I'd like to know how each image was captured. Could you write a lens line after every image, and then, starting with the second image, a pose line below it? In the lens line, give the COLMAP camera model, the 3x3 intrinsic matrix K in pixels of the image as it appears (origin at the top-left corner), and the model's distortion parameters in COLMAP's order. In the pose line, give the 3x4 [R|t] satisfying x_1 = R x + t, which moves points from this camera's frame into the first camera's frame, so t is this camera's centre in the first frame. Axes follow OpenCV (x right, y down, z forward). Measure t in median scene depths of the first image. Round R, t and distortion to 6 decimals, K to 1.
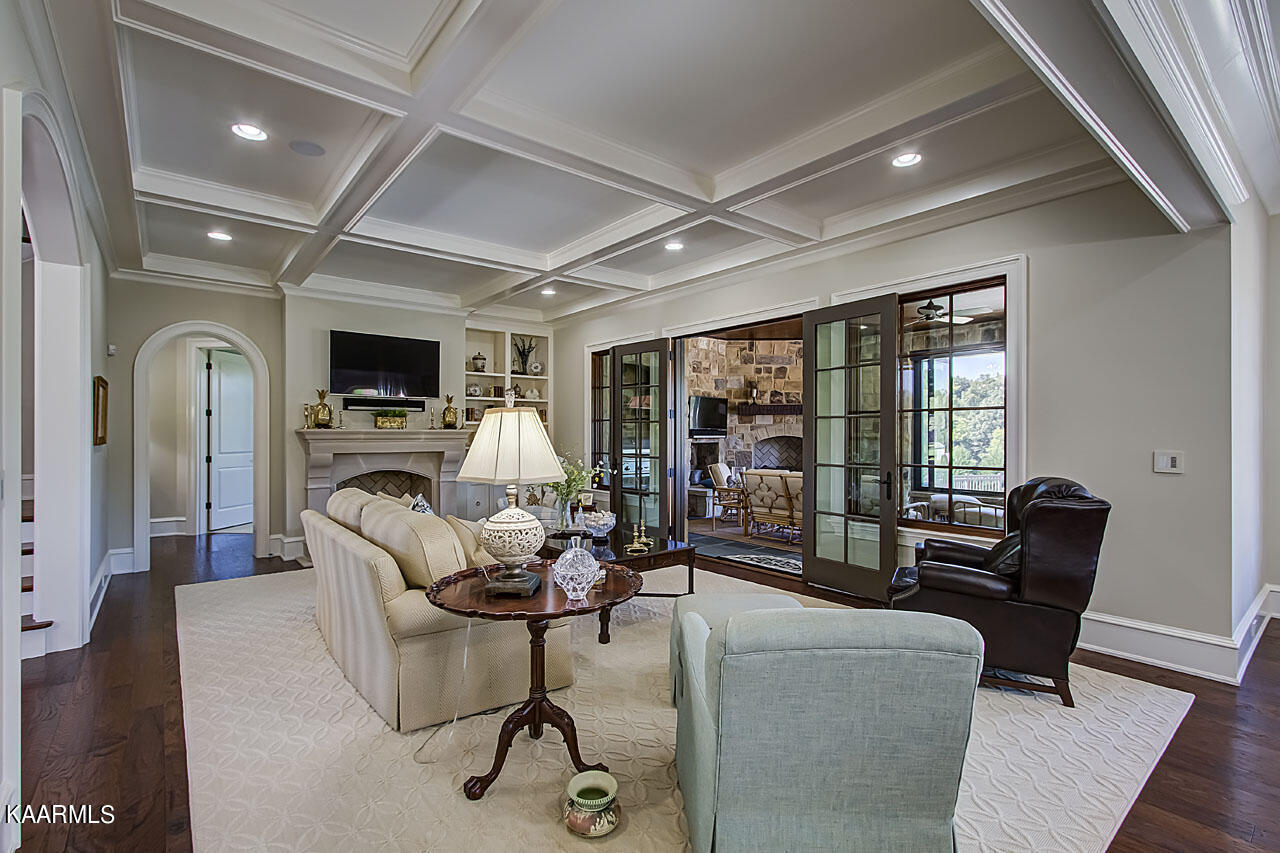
lens RADIAL K [[584.3, 0, 627.8], [0, 584.3, 430.6], [0, 0, 1]] dist [-0.002228, -0.001573]
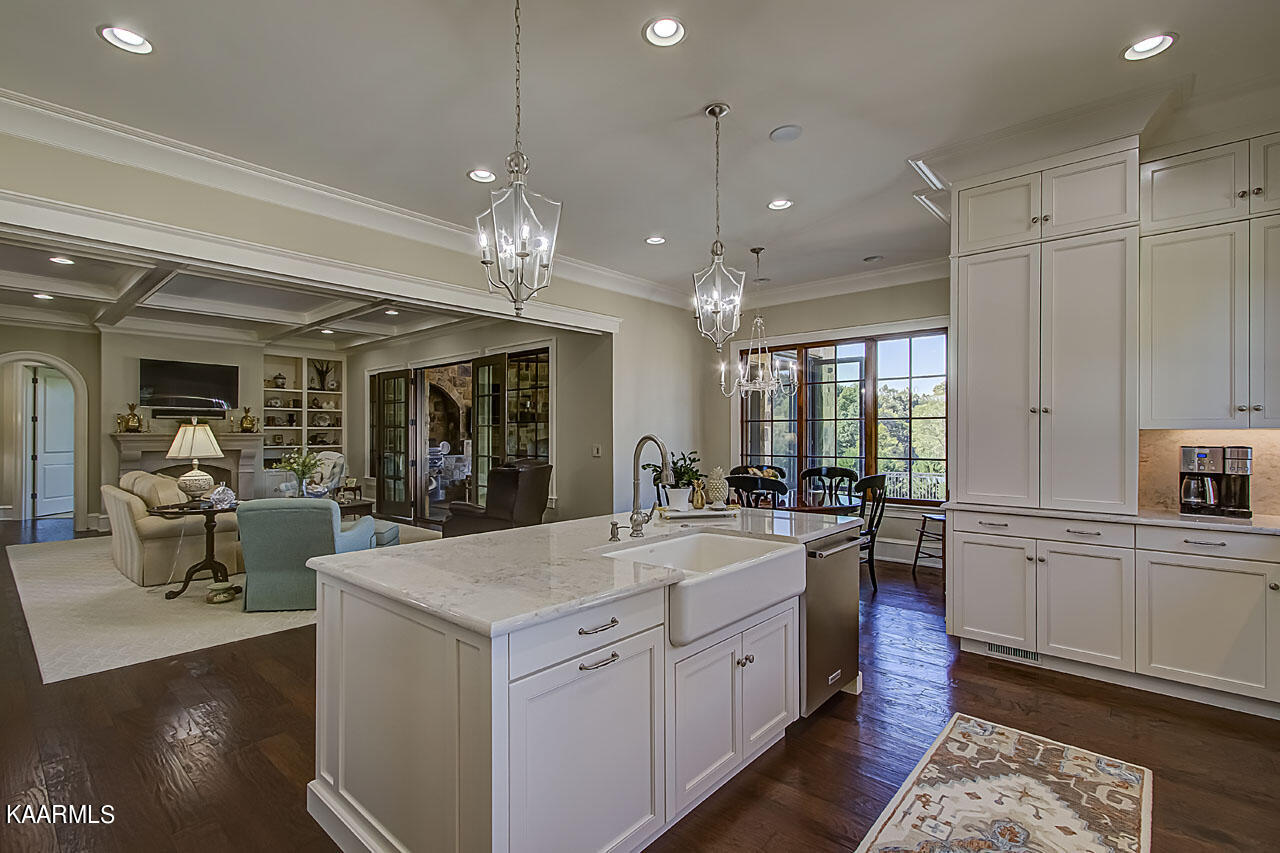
lens RADIAL K [[584.3, 0, 637.2], [0, 584.3, 430.2], [0, 0, 1]] dist [-0.002228, -0.001573]
pose [[0.983984, 0.000678, 0.178256, 0.297454], [0.000027, 0.999992, -0.003948, -0.002976], [-0.178258, 0.003889, 0.983976, -0.411343]]
